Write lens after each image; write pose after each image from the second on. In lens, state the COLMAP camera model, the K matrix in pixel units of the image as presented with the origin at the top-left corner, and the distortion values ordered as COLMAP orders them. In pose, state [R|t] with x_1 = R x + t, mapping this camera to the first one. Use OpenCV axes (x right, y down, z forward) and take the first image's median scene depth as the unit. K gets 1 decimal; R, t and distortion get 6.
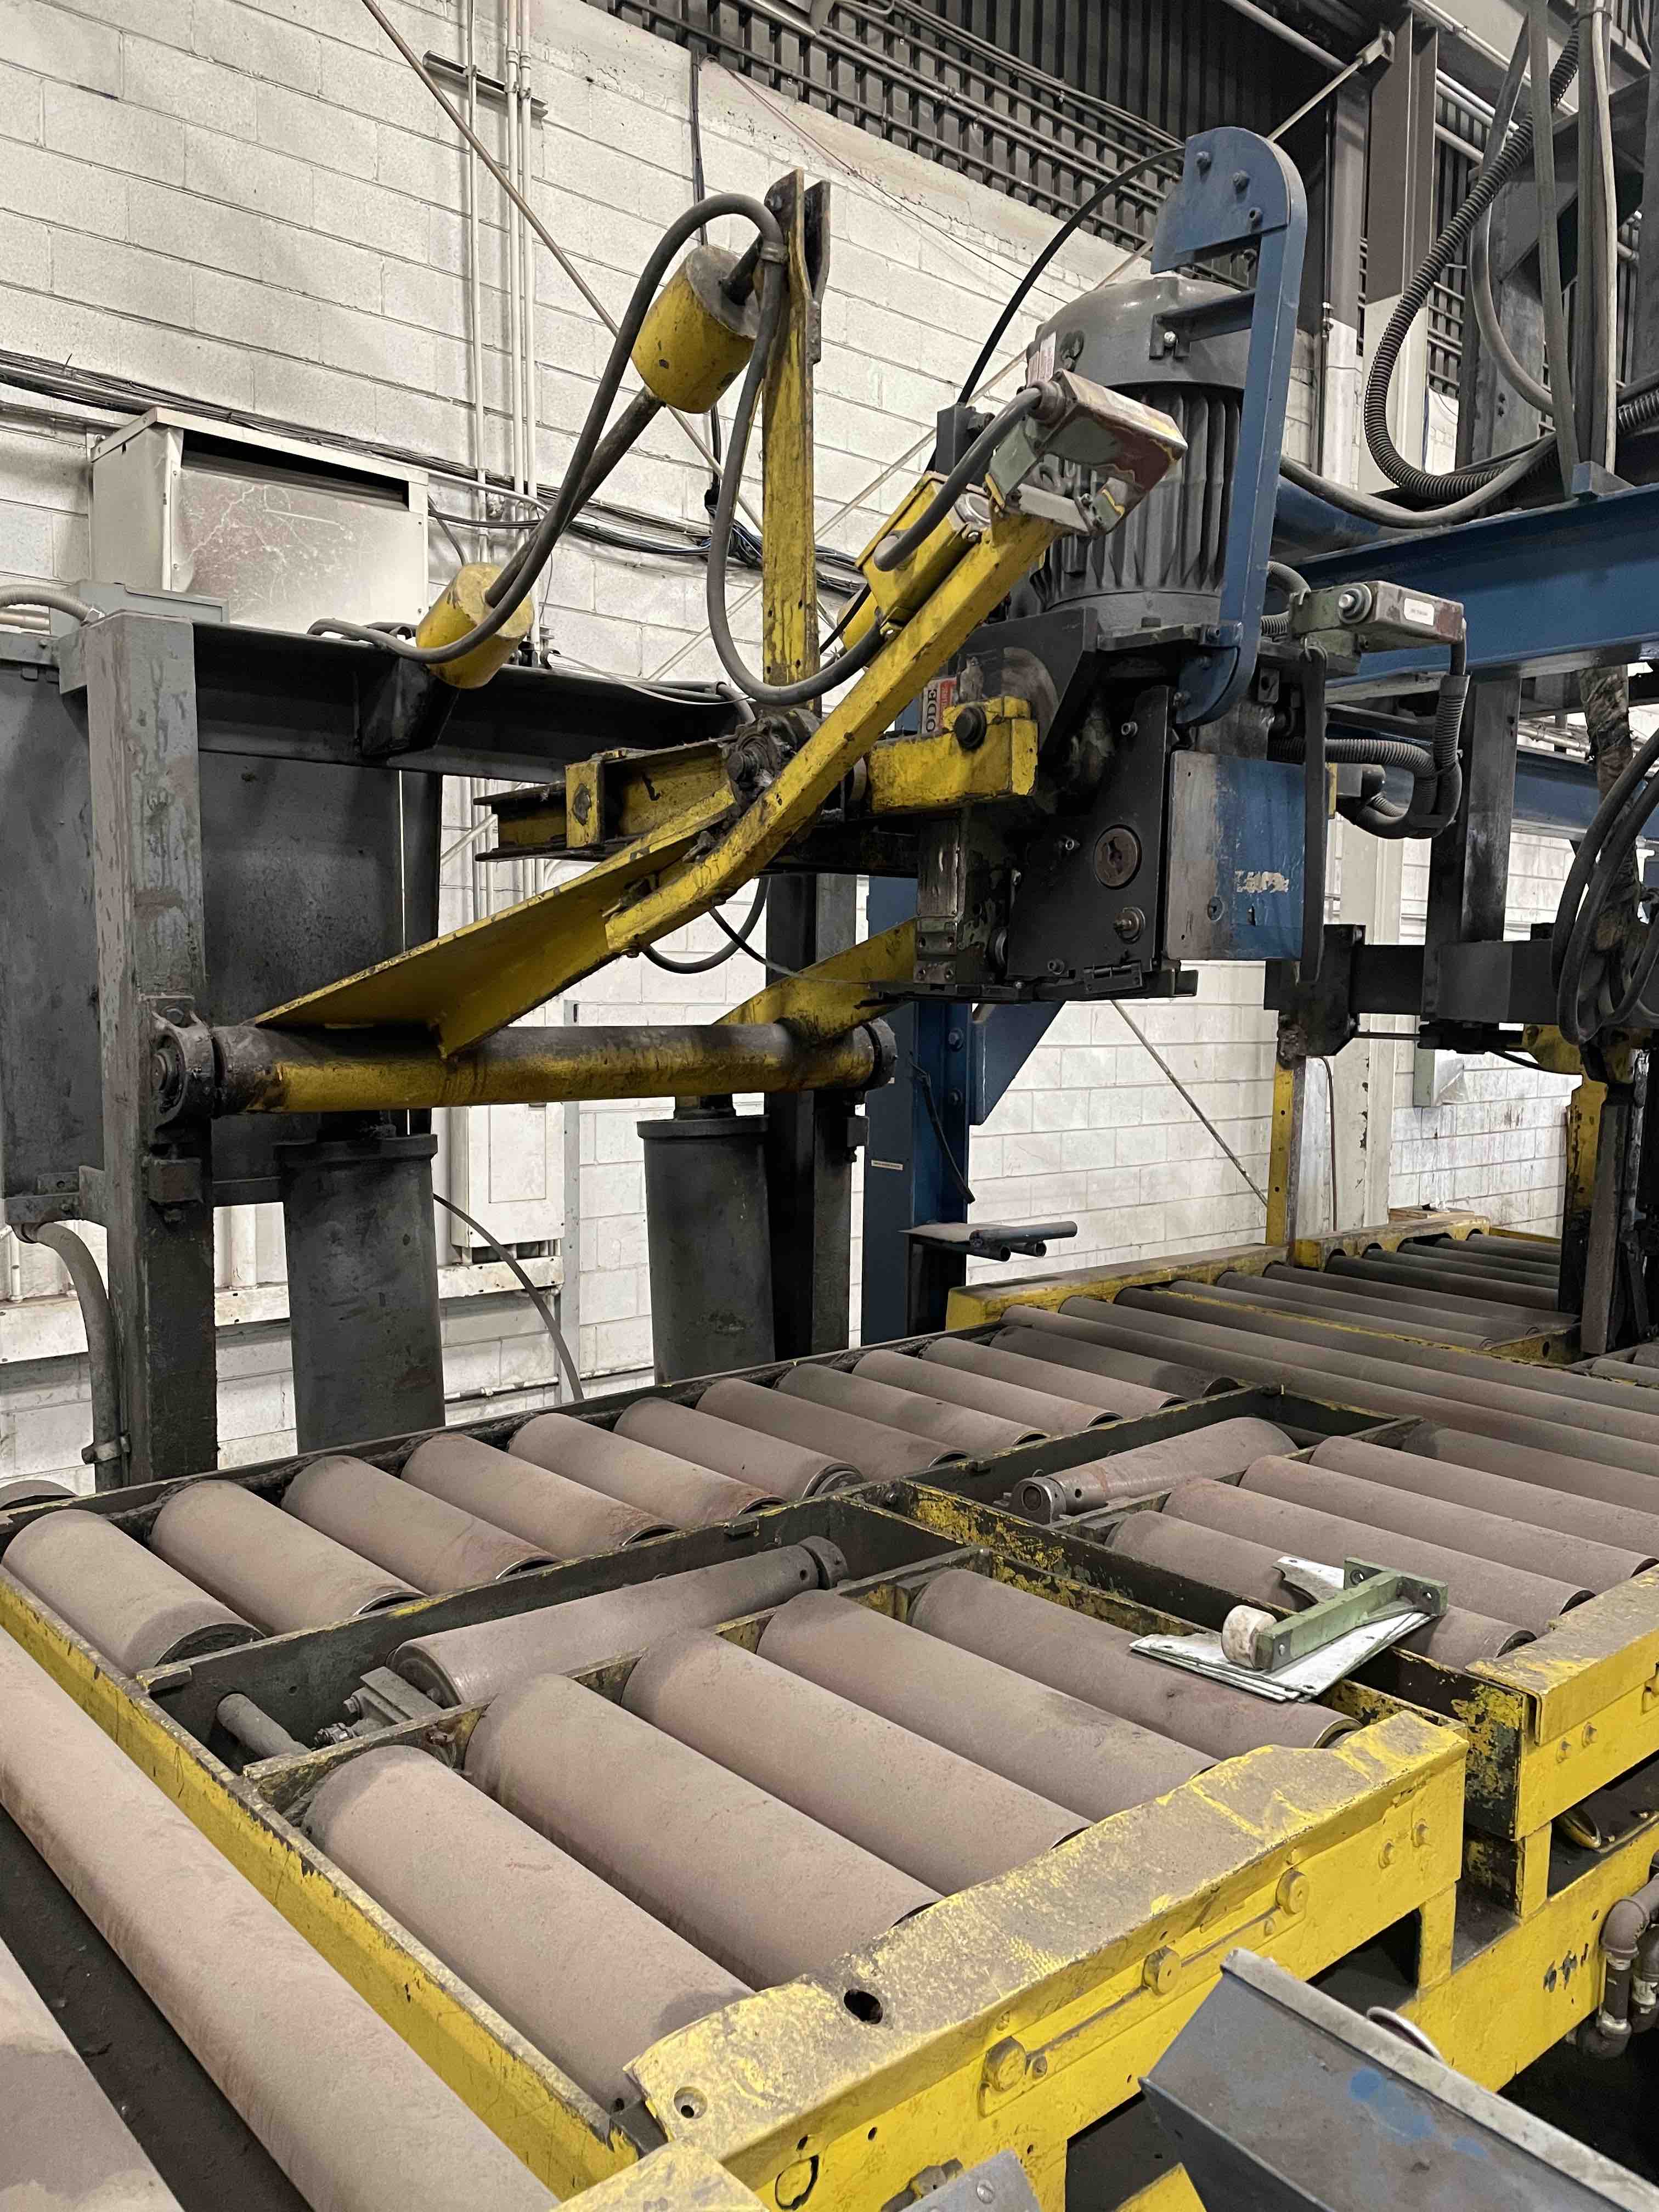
lens RADIAL K [[1662.1, 0, 846.5], [0, 1662.1, 1115.1], [0, 0, 1]] dist [0.072789, -0.091655]
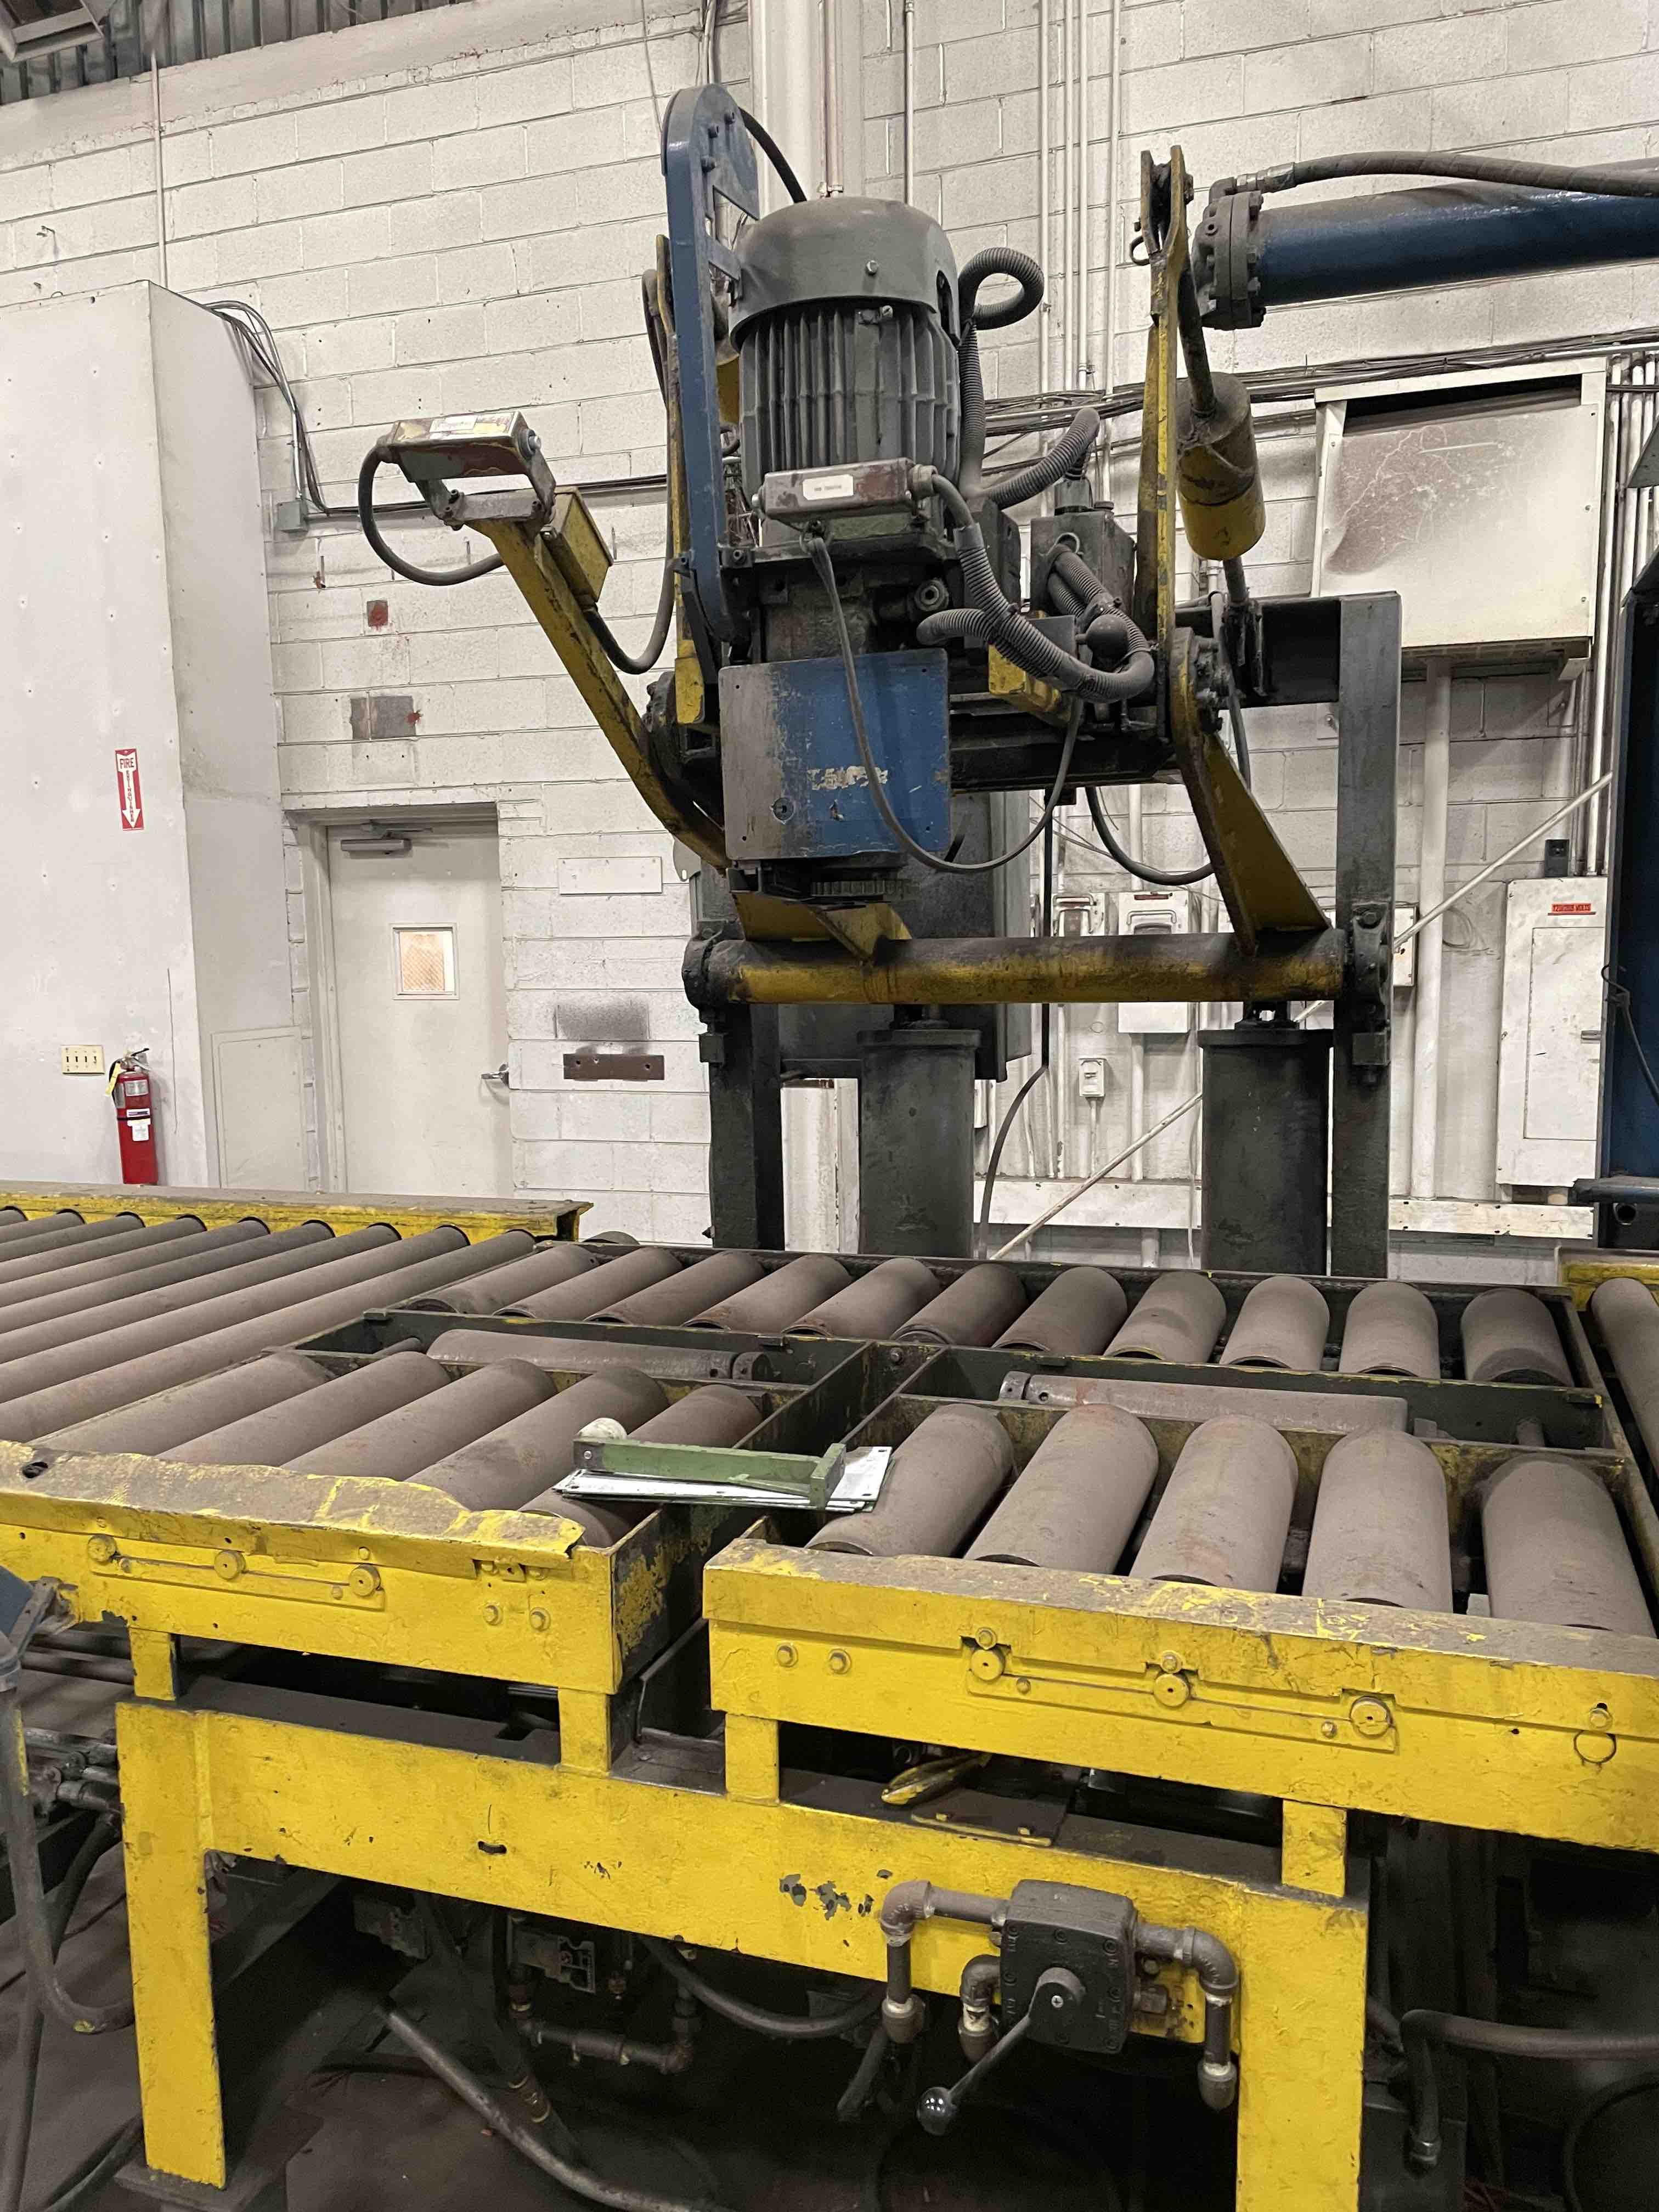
lens RADIAL K [[1662.1, 0, 852.2], [0, 1662.1, 1105.7], [0, 0, 1]] dist [0.072789, -0.091655]
pose [[0.502498, 0.070856, -0.861670, 0.748860], [-0.044246, 0.997438, 0.056217, 0.002158], [0.863446, 0.009877, 0.504345, 0.322650]]
